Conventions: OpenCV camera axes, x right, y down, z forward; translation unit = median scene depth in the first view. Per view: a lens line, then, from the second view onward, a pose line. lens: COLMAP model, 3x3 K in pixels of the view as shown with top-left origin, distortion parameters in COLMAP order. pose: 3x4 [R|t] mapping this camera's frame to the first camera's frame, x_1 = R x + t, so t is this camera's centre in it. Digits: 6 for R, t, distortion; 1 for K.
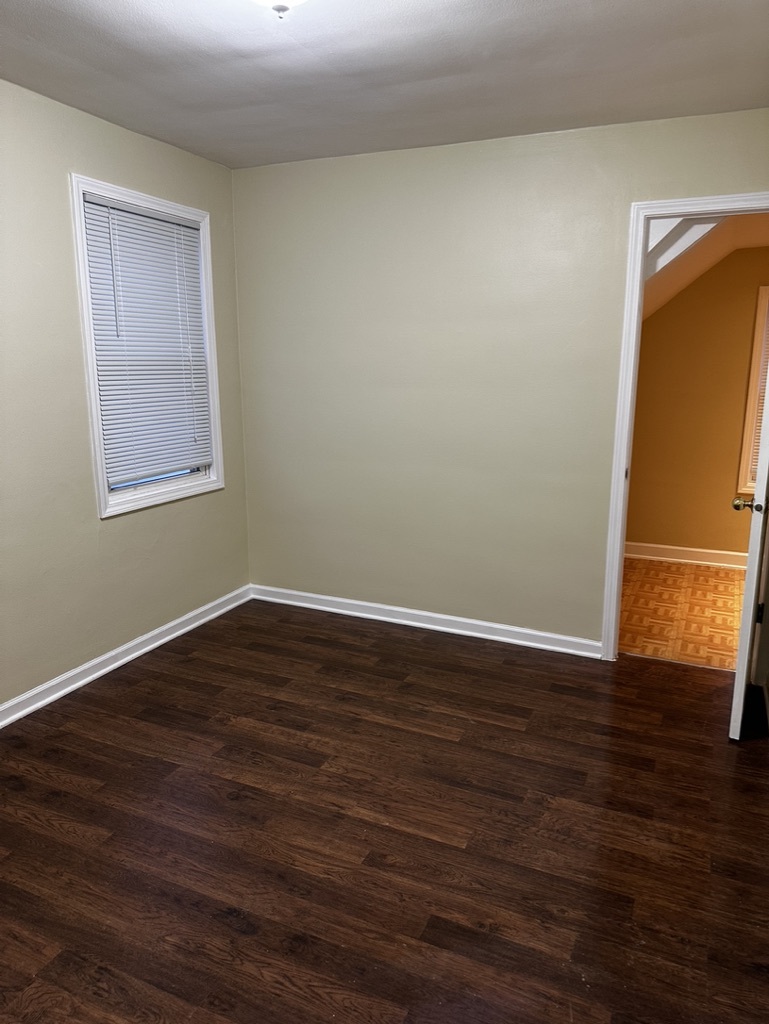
lens RADIAL K [[723.5, 0, 387.7], [0, 723.5, 506.5], [0, 0, 1]] dist [0.061430, -0.064160]
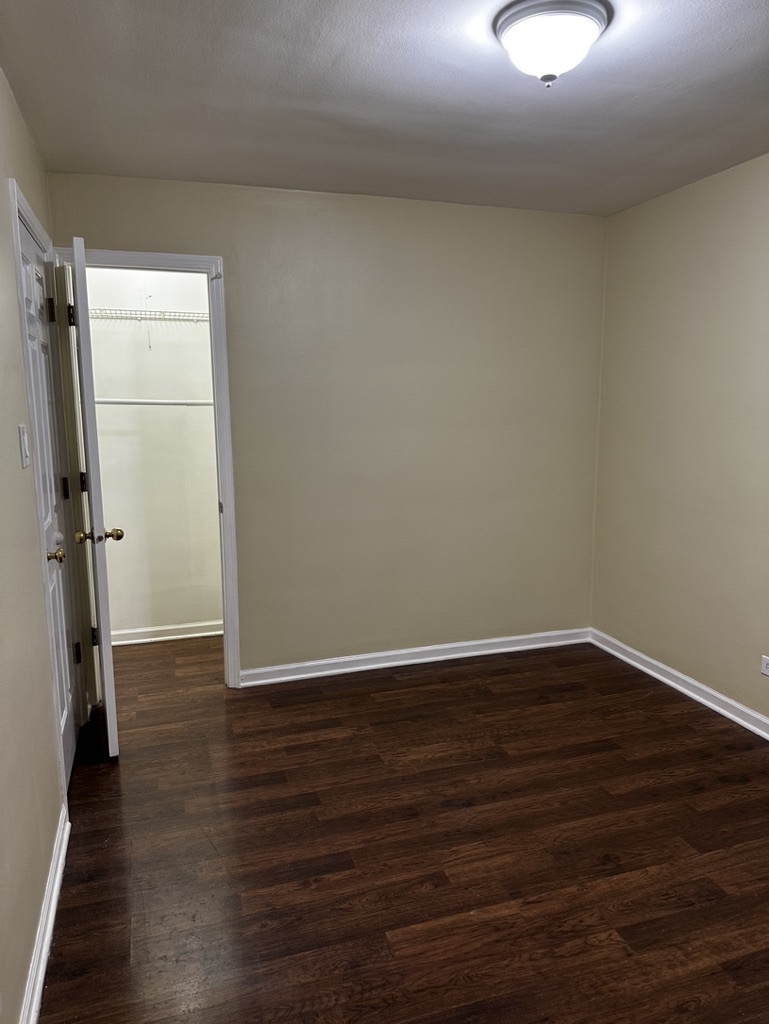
lens RADIAL K [[723.5, 0, 399.4], [0, 723.5, 516.9], [0, 0, 1]] dist [0.061430, -0.064160]
pose [[-0.731802, 0.116501, -0.671486, 0.531924], [-0.134799, 0.941073, 0.310180, -0.258909], [0.668054, 0.317505, -0.672974, 1.195477]]
